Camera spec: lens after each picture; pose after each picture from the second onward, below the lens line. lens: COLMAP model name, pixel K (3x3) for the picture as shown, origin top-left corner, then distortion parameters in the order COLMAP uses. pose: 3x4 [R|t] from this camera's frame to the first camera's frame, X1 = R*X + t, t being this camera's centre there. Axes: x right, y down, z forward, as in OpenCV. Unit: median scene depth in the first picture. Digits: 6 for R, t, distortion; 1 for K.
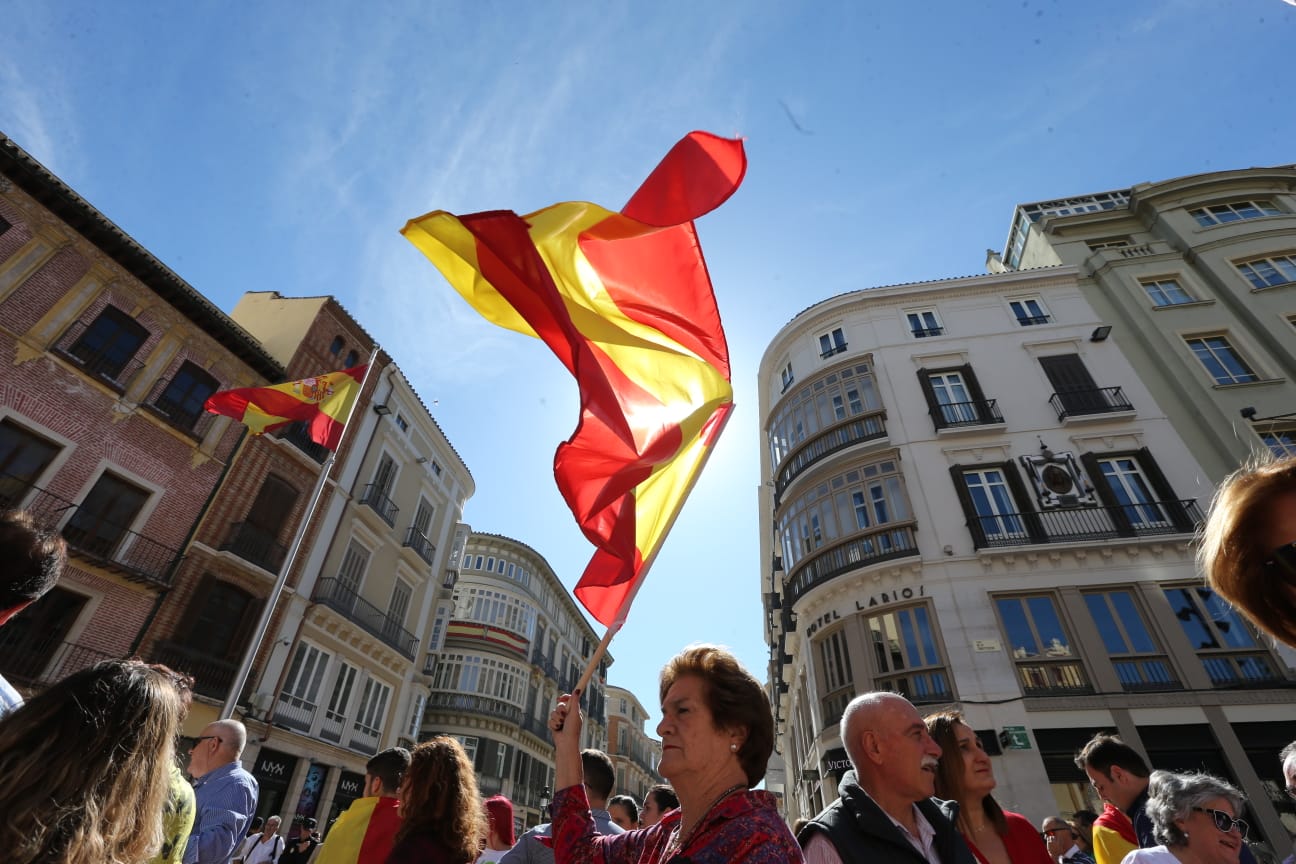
lens RADIAL K [[571.9, 0, 639.3], [0, 571.9, 441.0], [0, 0, 1]] dist [-0.029809, 0.003981]
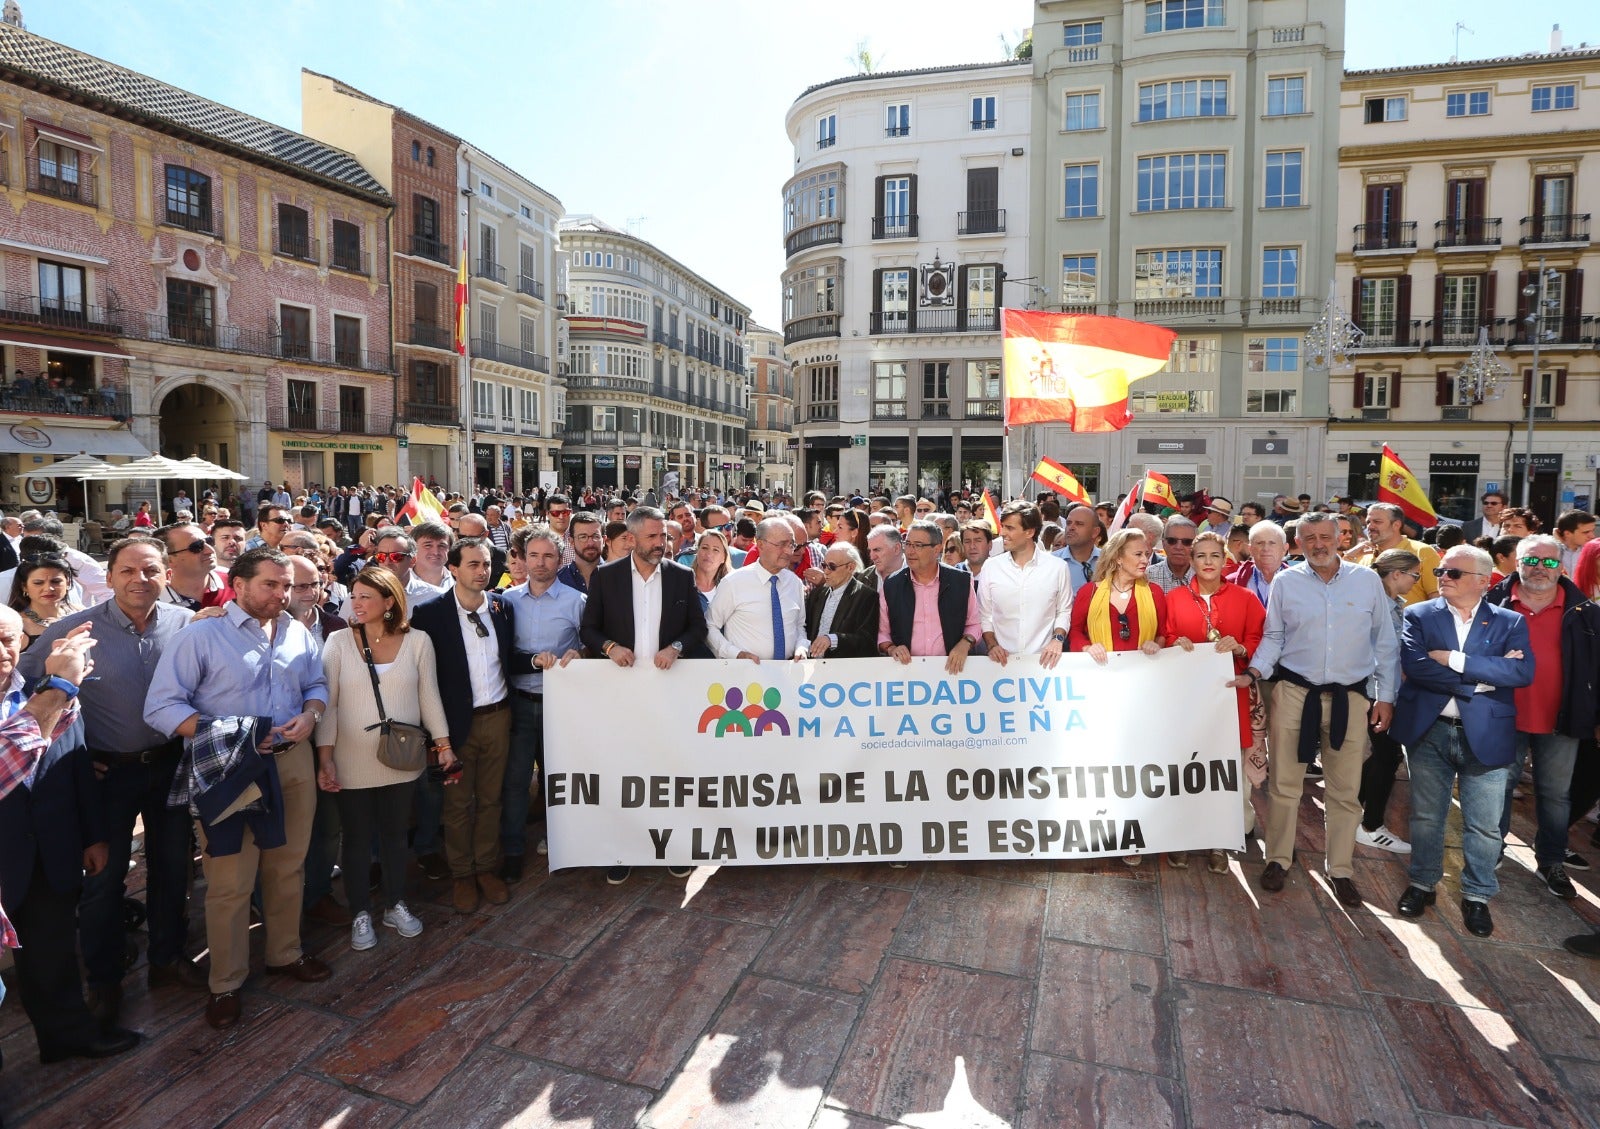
lens RADIAL K [[840.6, 0, 854.3], [0, 840.6, 519.3], [0, 0, 1]] dist [-0.031119, 0.010800]
pose [[0.999192, -0.016017, -0.036865, 0.519899], [0.036102, 0.760842, 0.647932, -0.792012], [0.017670, -0.648739, 0.760806, -0.961643]]
